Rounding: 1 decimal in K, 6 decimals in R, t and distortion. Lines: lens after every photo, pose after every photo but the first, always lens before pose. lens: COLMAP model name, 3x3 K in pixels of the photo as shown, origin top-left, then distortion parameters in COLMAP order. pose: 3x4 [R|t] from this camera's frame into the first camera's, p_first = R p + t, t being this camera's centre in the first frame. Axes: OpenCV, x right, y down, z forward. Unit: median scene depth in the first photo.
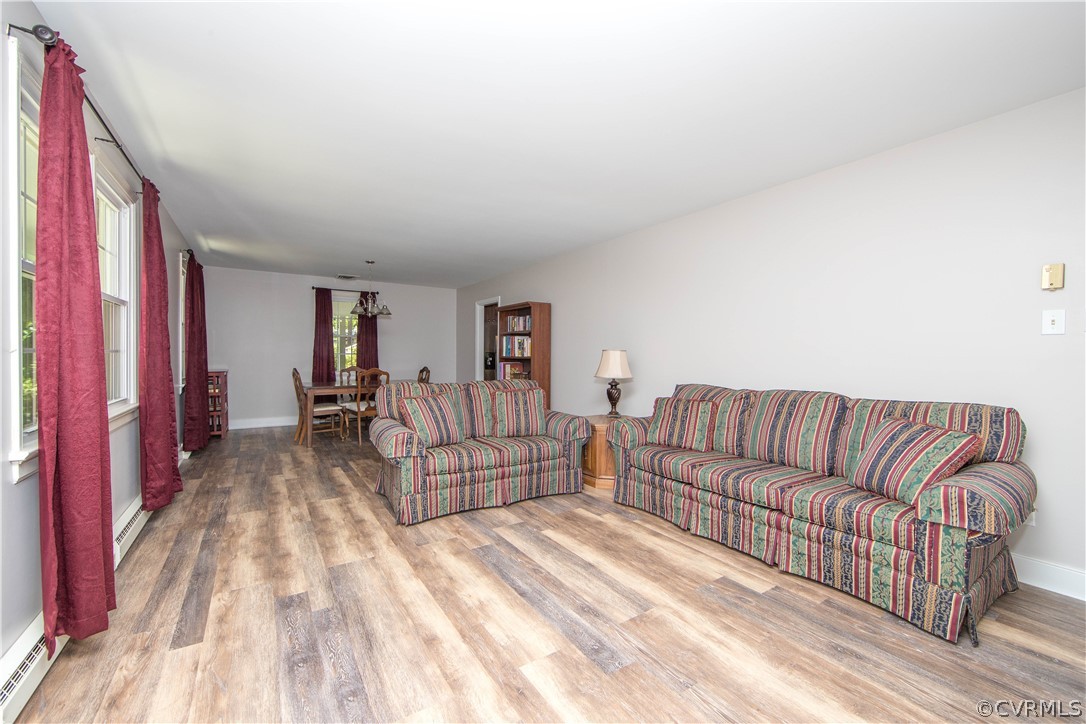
lens RADIAL K [[441.1, 0, 540.1], [0, 441.1, 359.2], [0, 0, 1]] dist [-0.010317, 0.000119]
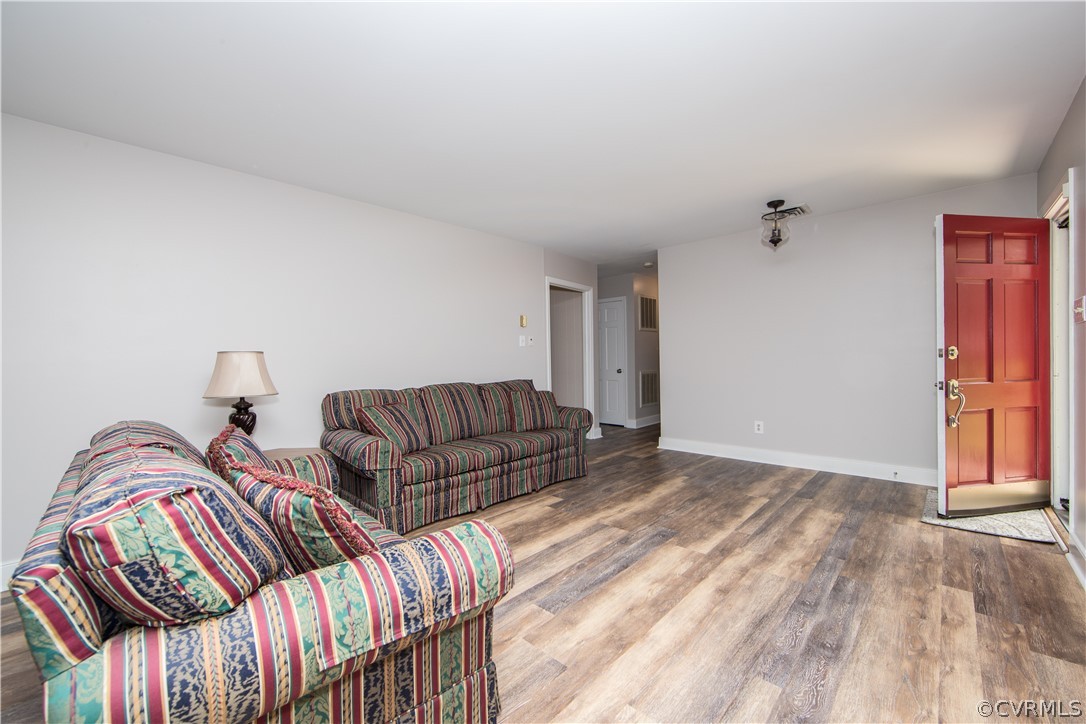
lens RADIAL K [[441.1, 0, 540.1], [0, 441.1, 359.2], [0, 0, 1]] dist [-0.010317, 0.000119]
pose [[-0.247480, -0.001825, 0.968891, -1.026025], [0.026162, 0.999621, 0.008566, -0.008803], [-0.968540, 0.027468, -0.247339, 1.409950]]
